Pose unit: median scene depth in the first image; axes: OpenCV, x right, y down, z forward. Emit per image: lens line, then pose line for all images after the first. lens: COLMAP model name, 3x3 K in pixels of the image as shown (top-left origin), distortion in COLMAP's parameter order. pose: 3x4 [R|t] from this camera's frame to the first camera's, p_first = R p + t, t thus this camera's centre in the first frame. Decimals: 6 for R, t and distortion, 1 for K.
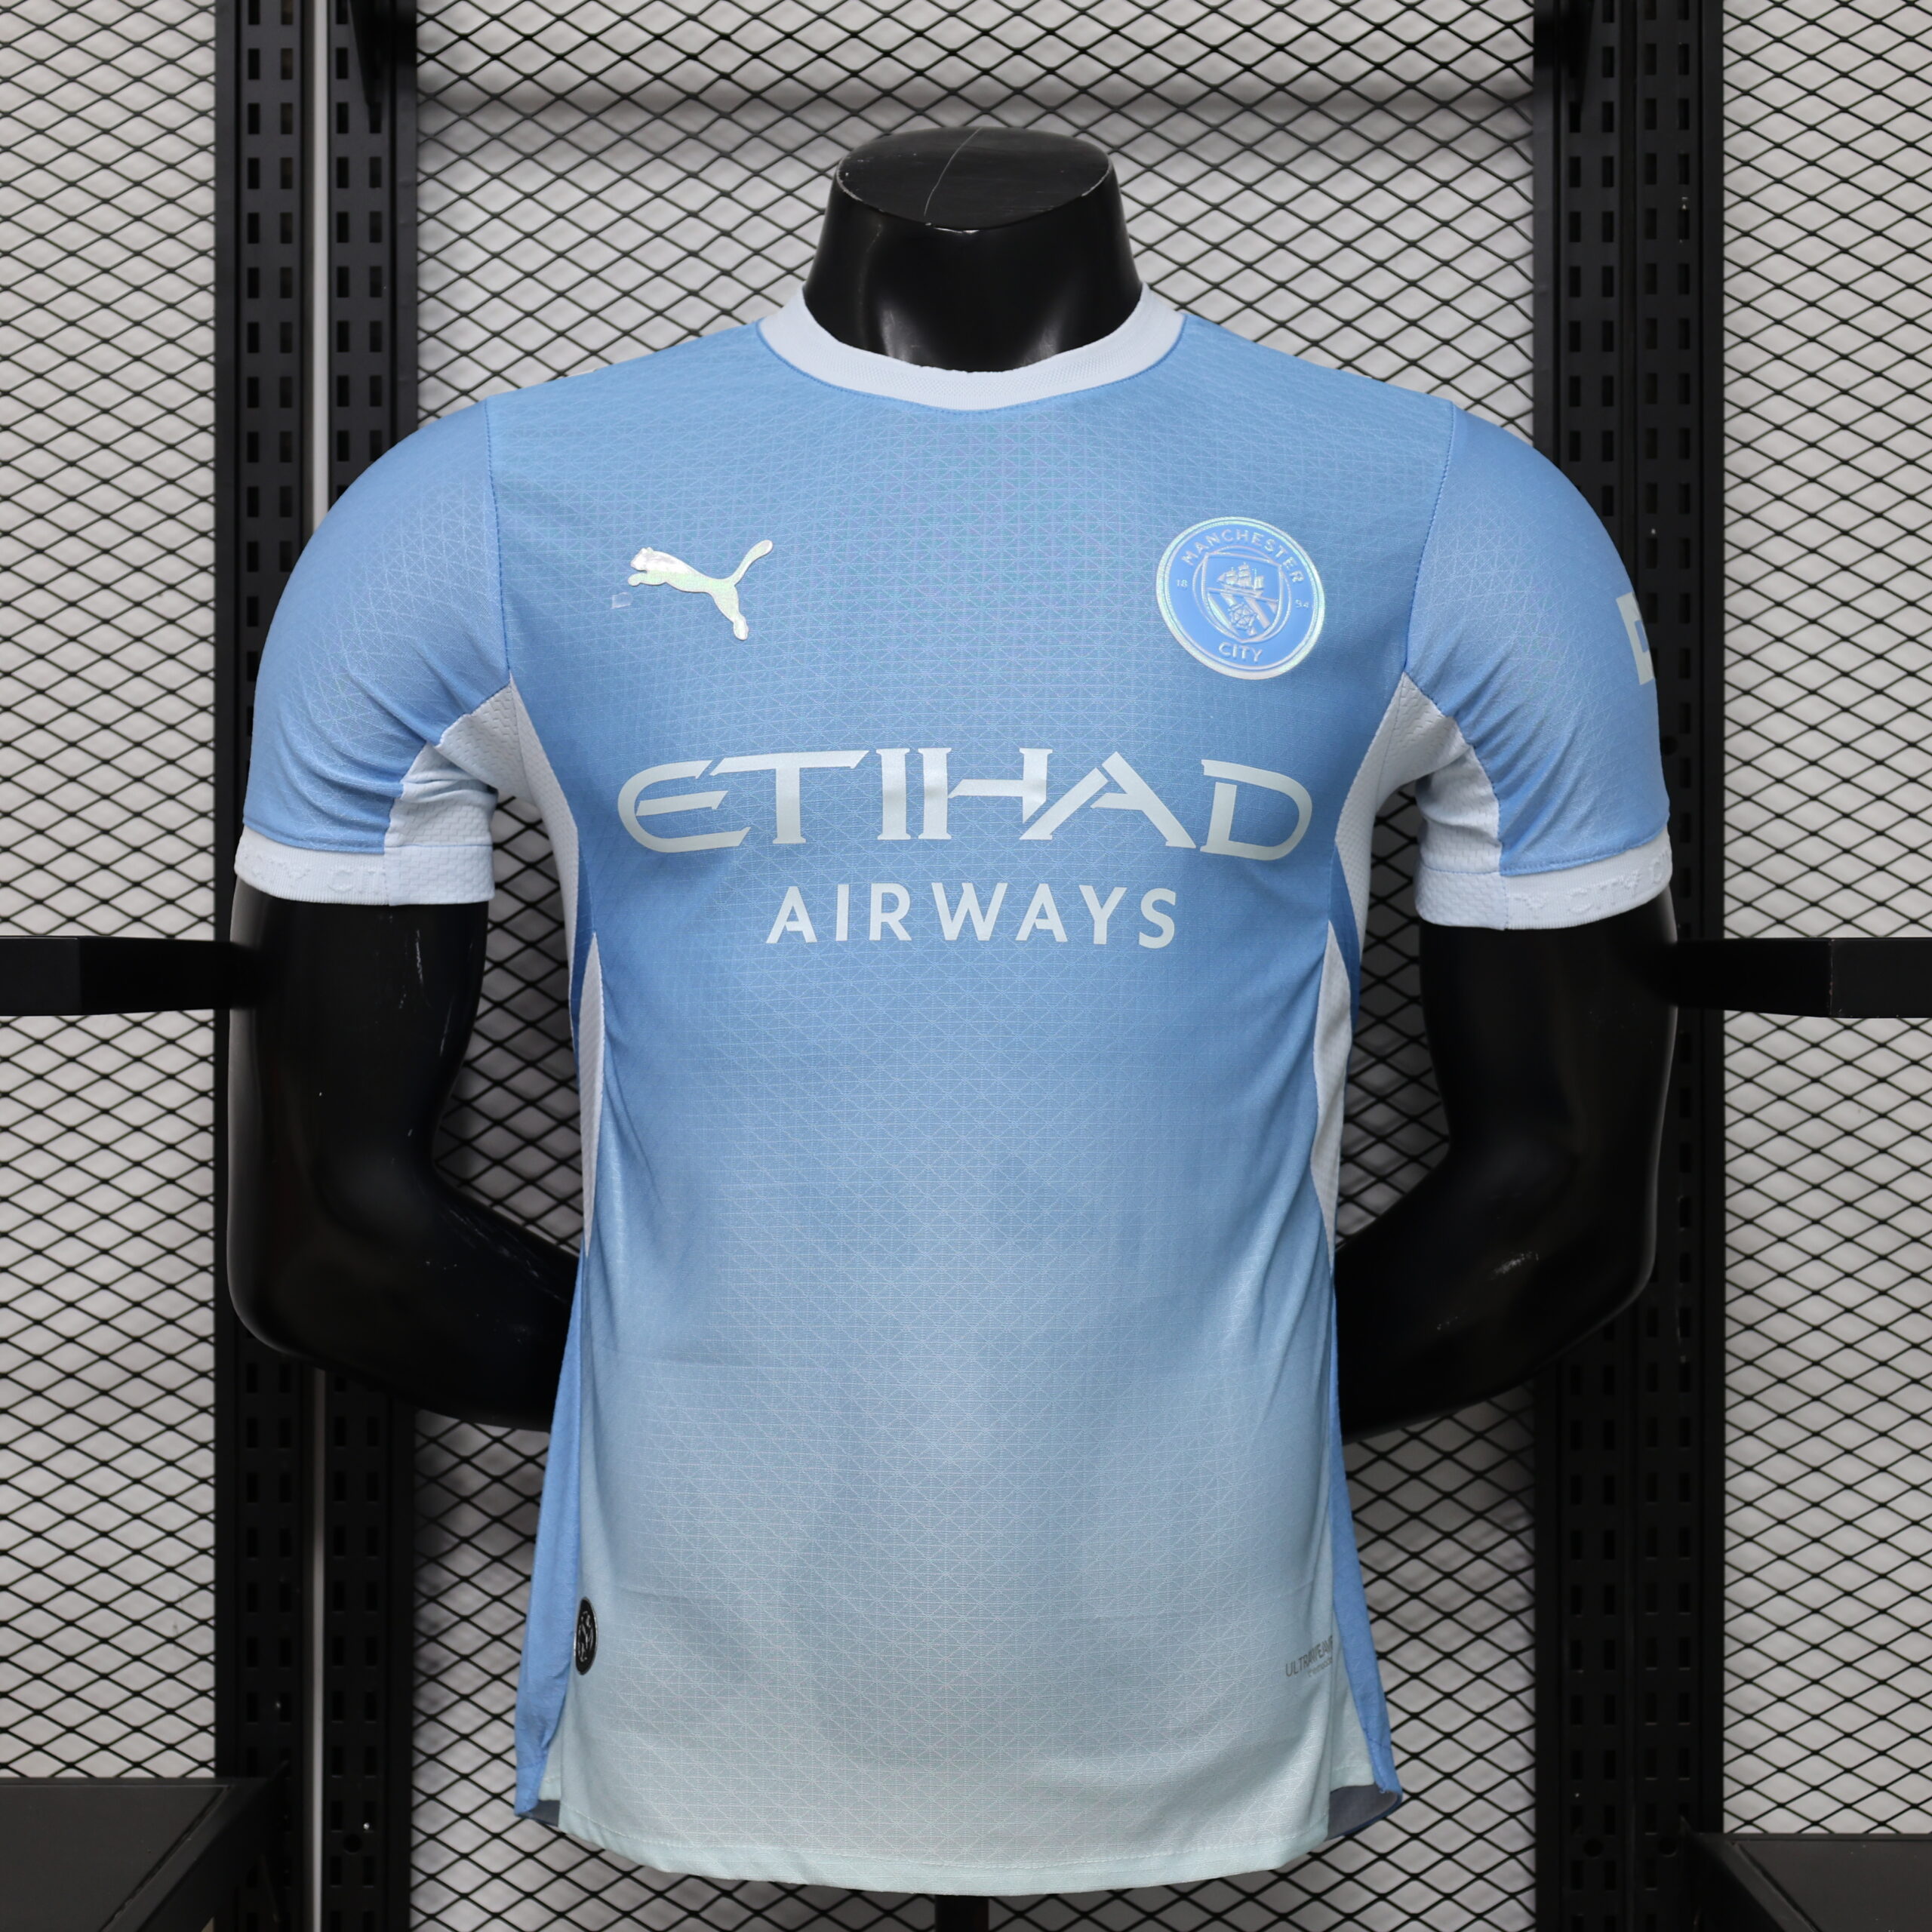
lens RADIAL K [[3865.2, 0, 967.6], [0, 3865.2, 971.0], [0, 0, 1]] dist [0.030794, 0.000000]
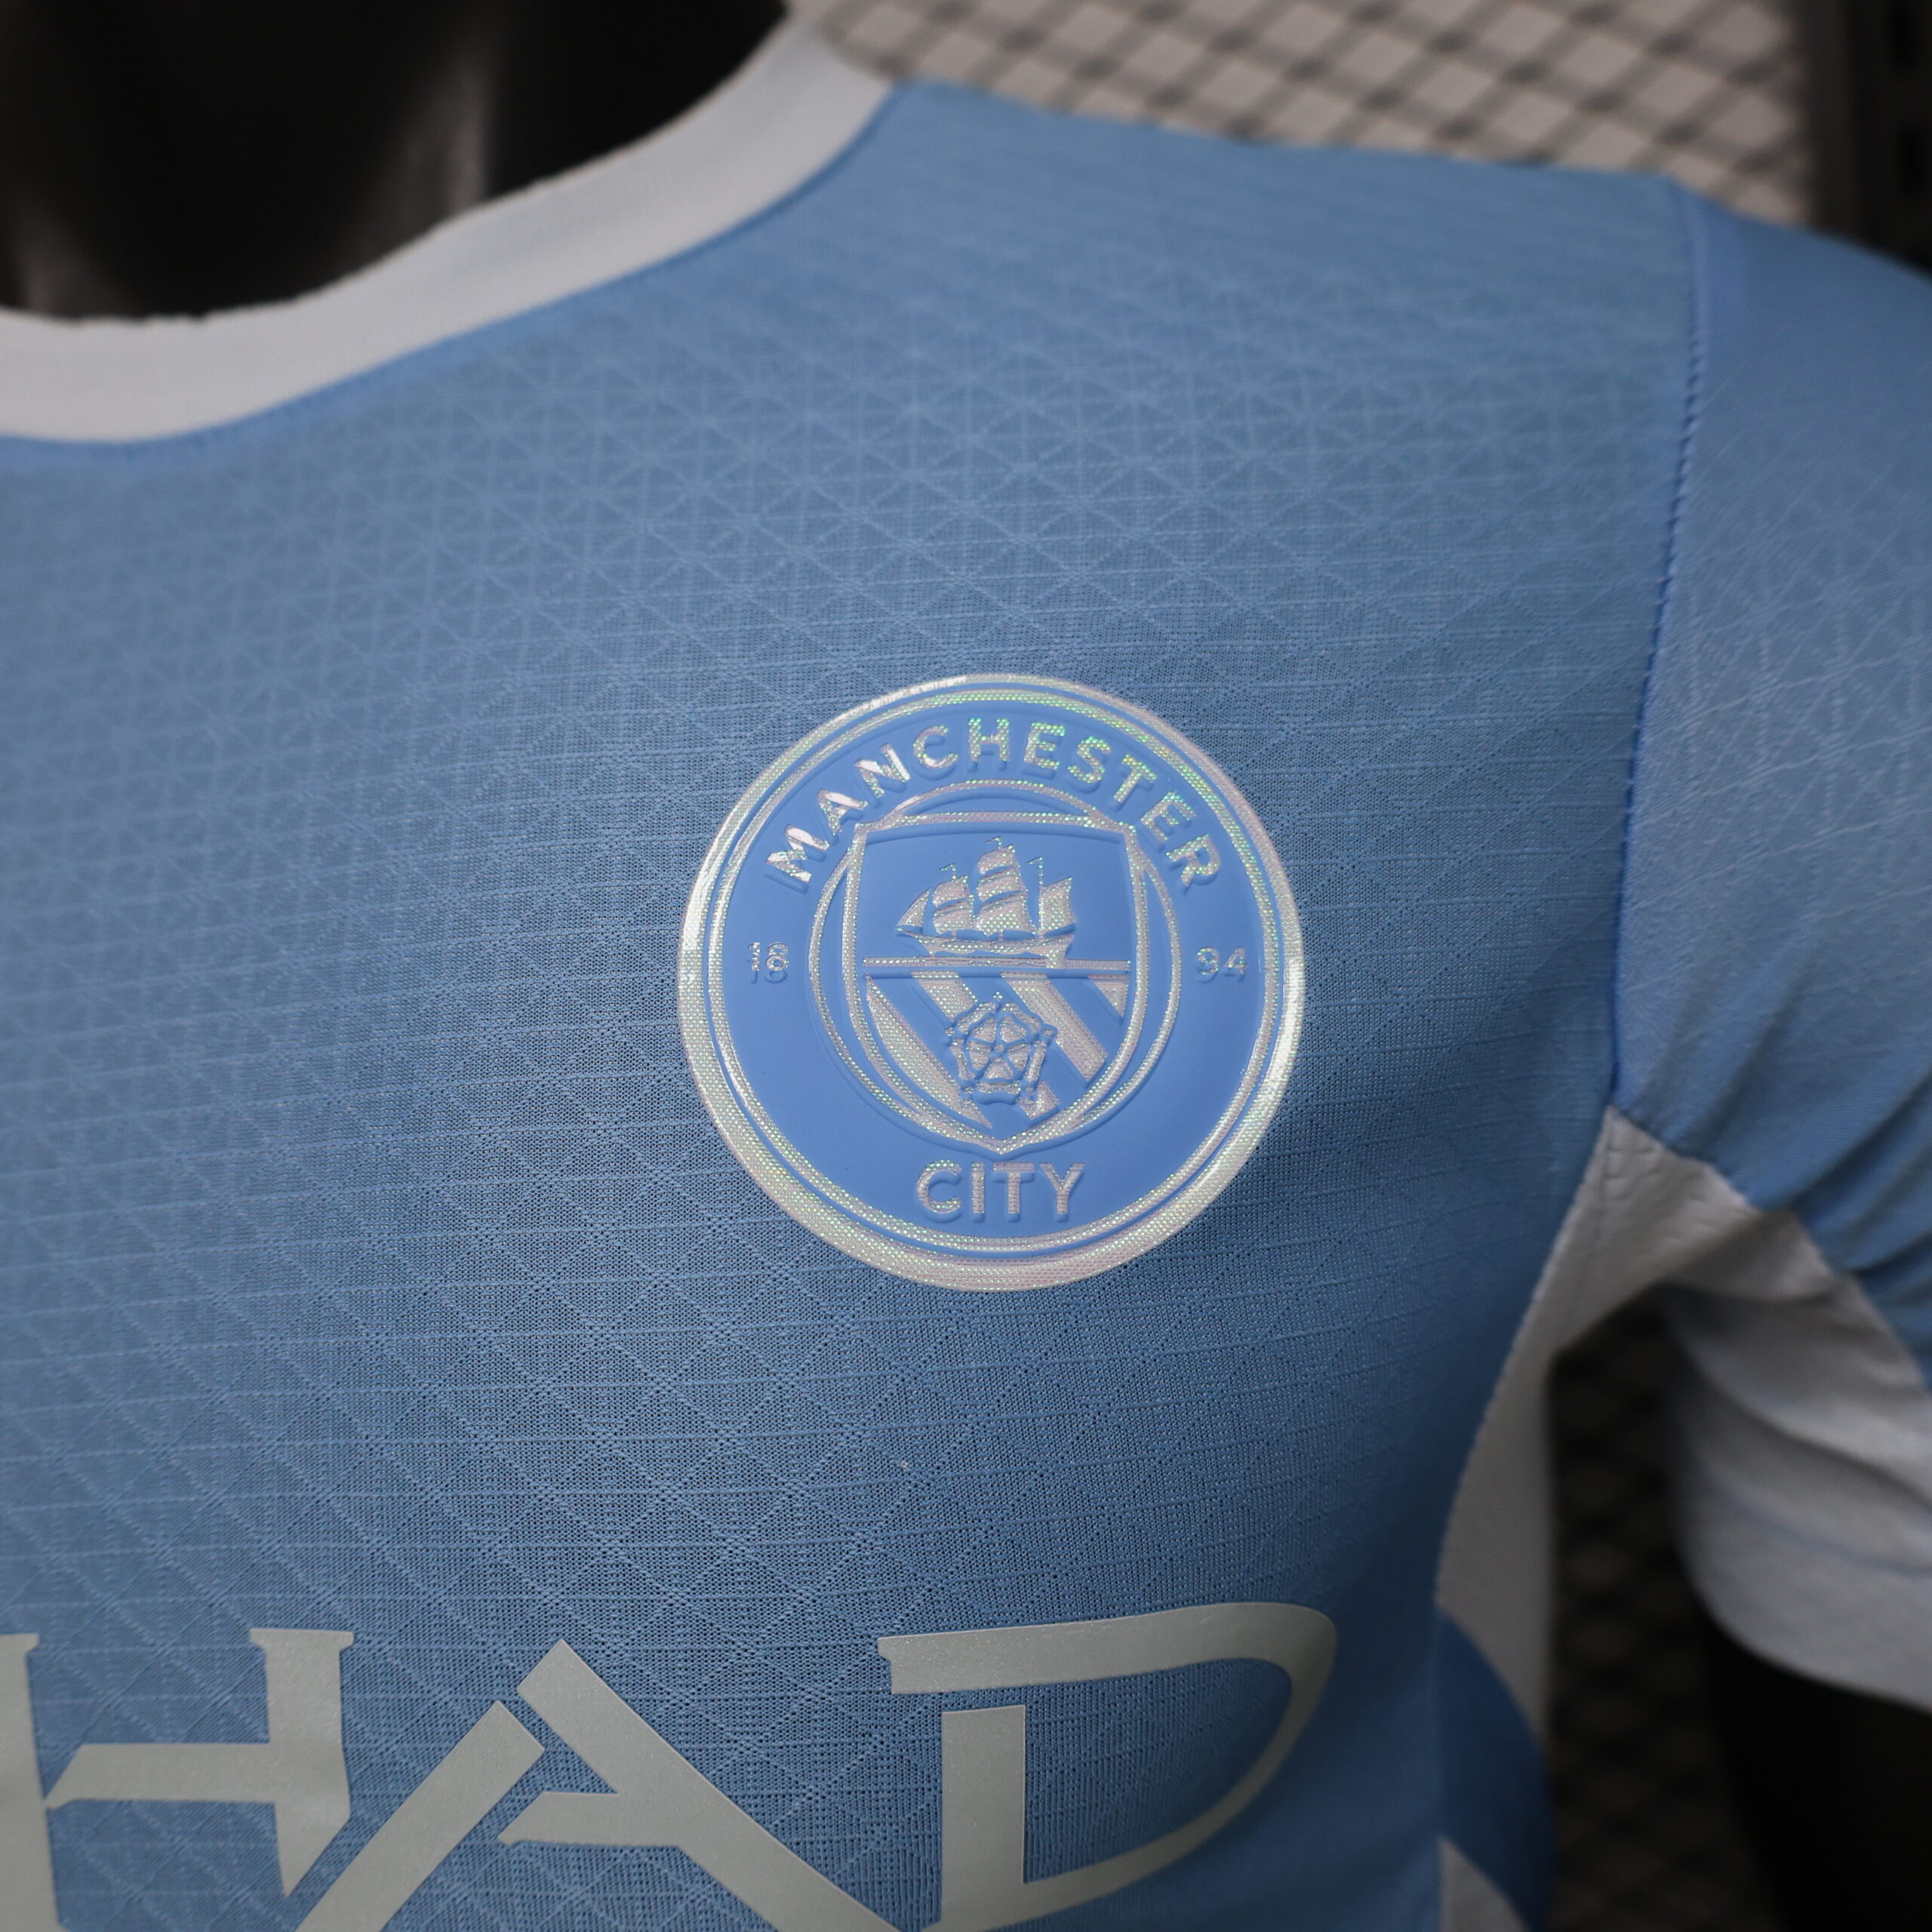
lens RADIAL K [[2021.4, 0, 955.8], [0, 2021.4, 954.6], [0, 0, 1]] dist [-0.002719, 0.000000]
pose [[0.976377, -0.102756, -0.190077, 0.096035], [0.125854, 0.985511, 0.113710, -0.115030], [0.175638, -0.134945, 0.975162, 0.856520]]
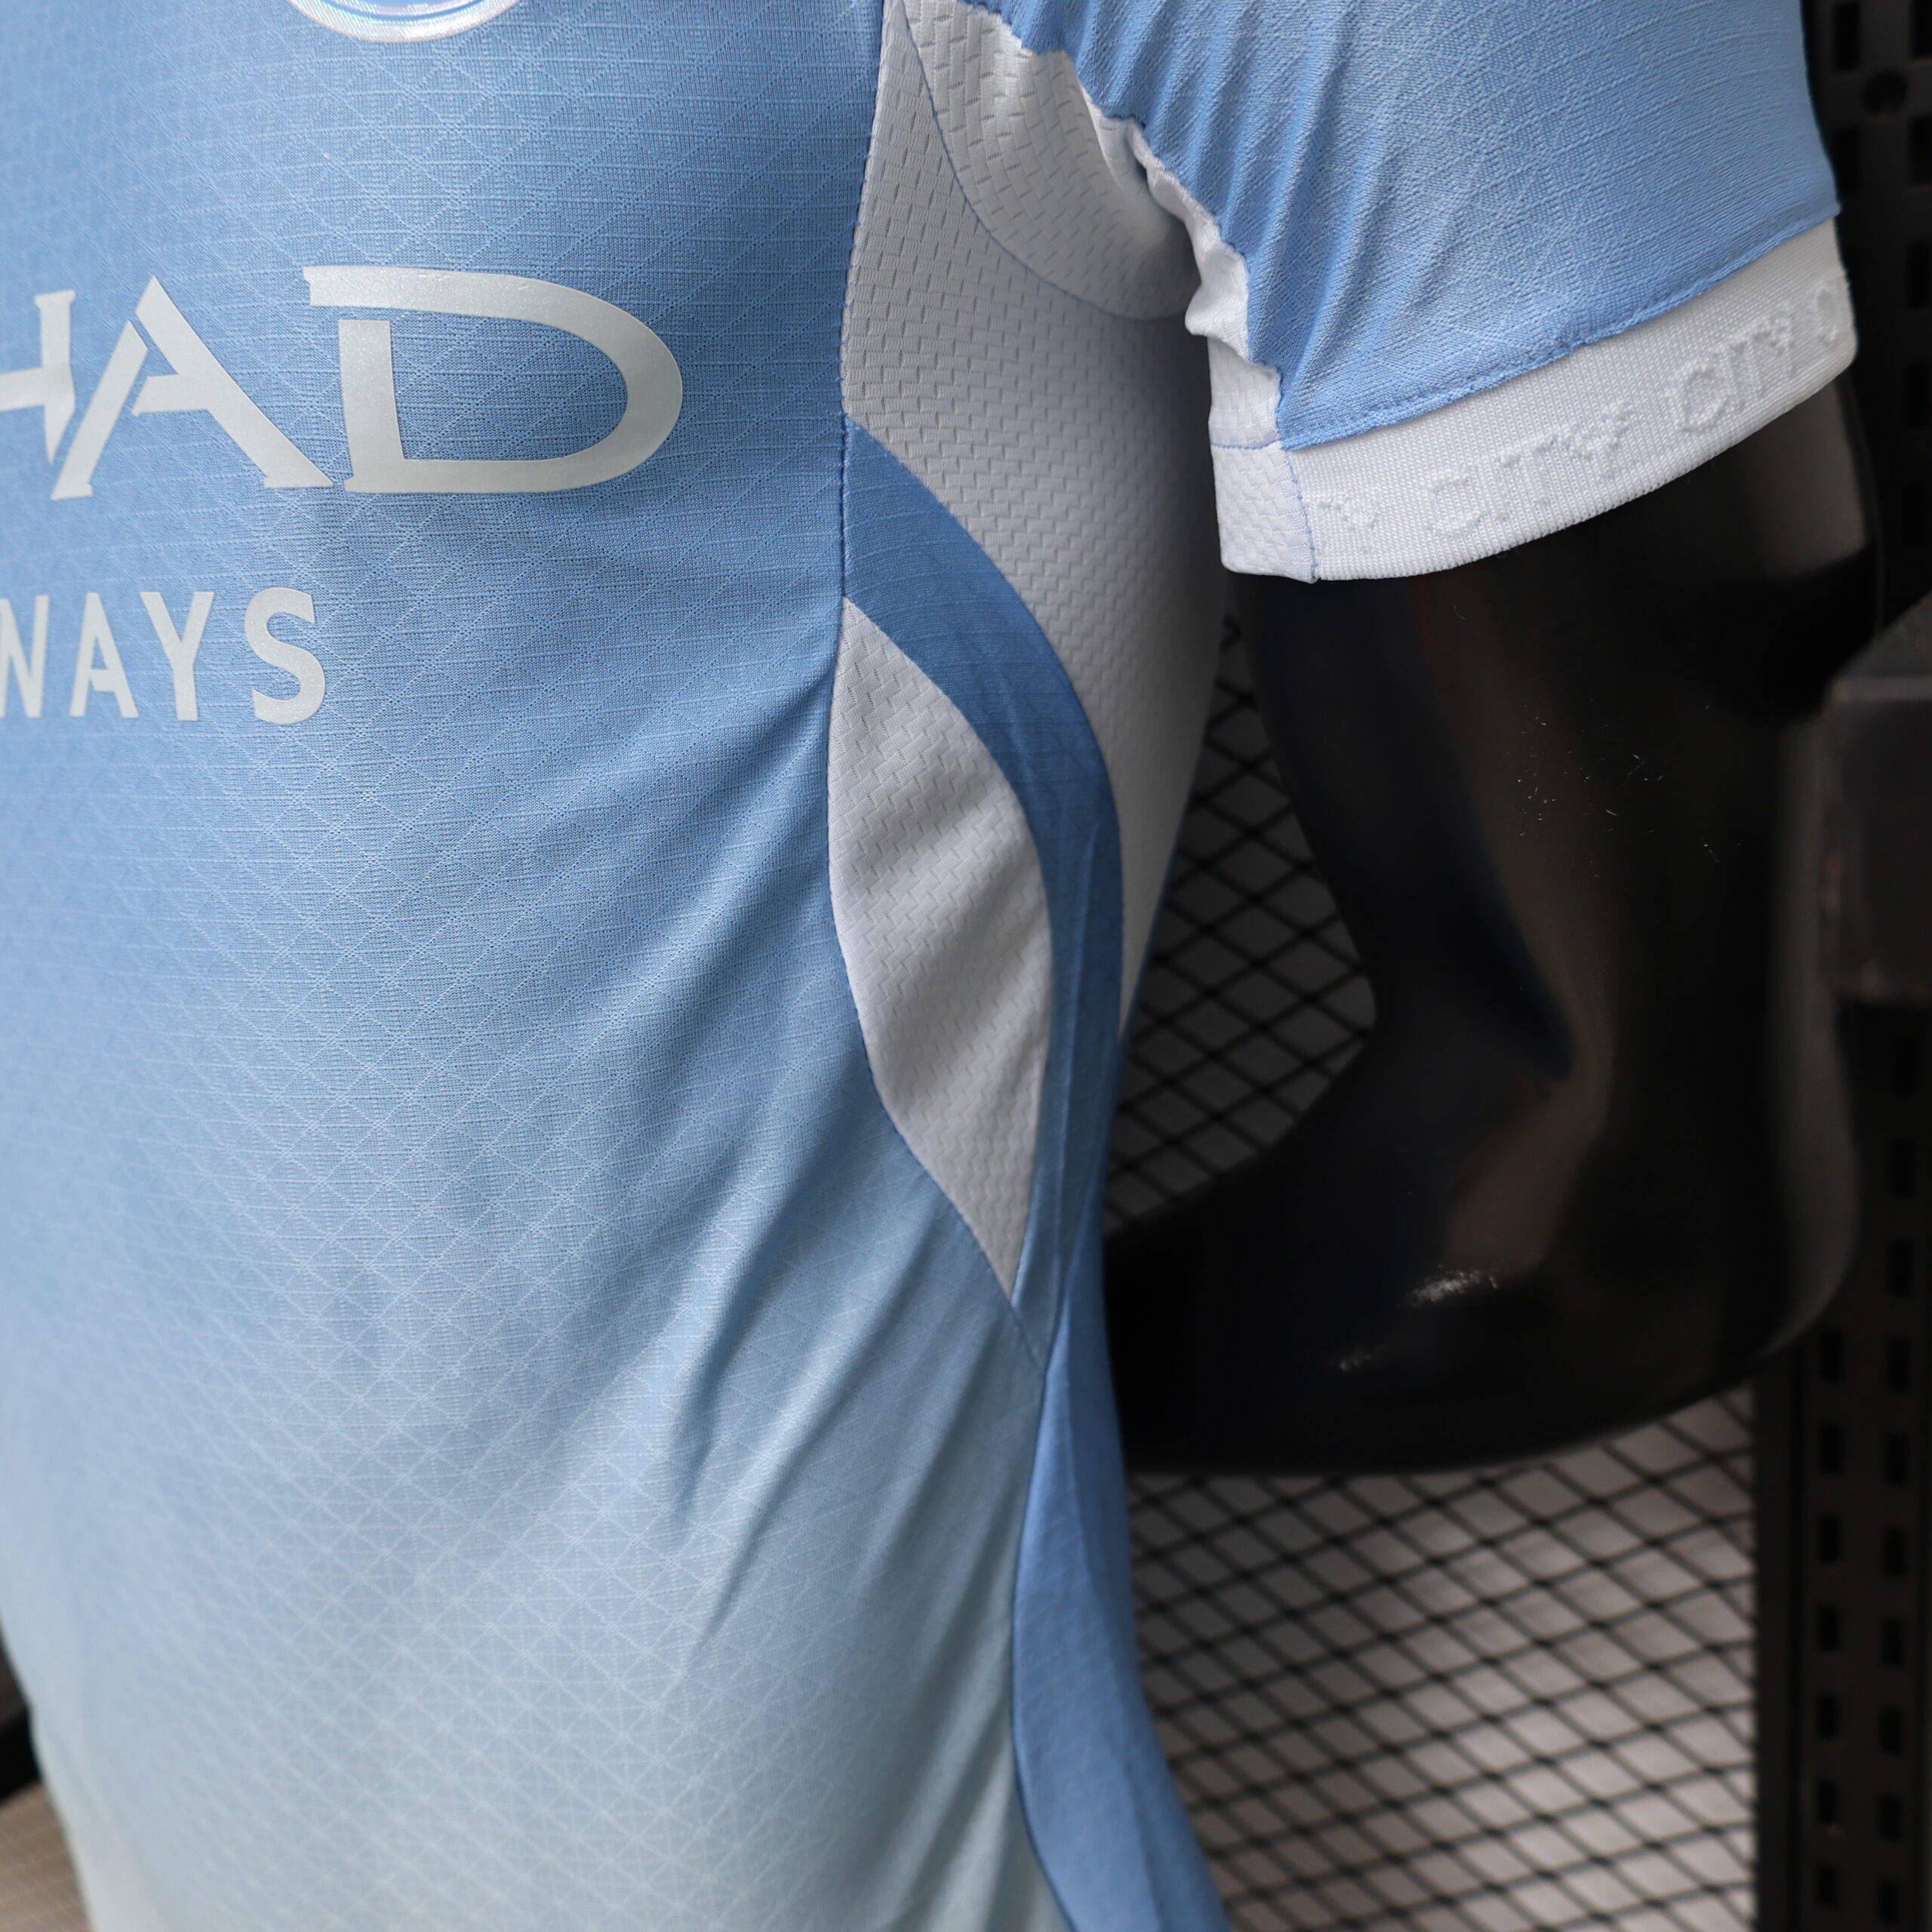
lens RADIAL K [[2021.4, 0, 957.5], [0, 2021.4, 959.0], [0, 0, 1]] dist [-0.002719, 0.000000]
pose [[0.834888, 0.049384, -0.548199, 0.238345], [0.090693, 0.970012, 0.225505, -0.024784], [0.542896, -0.237989, 0.805373, 0.832272]]
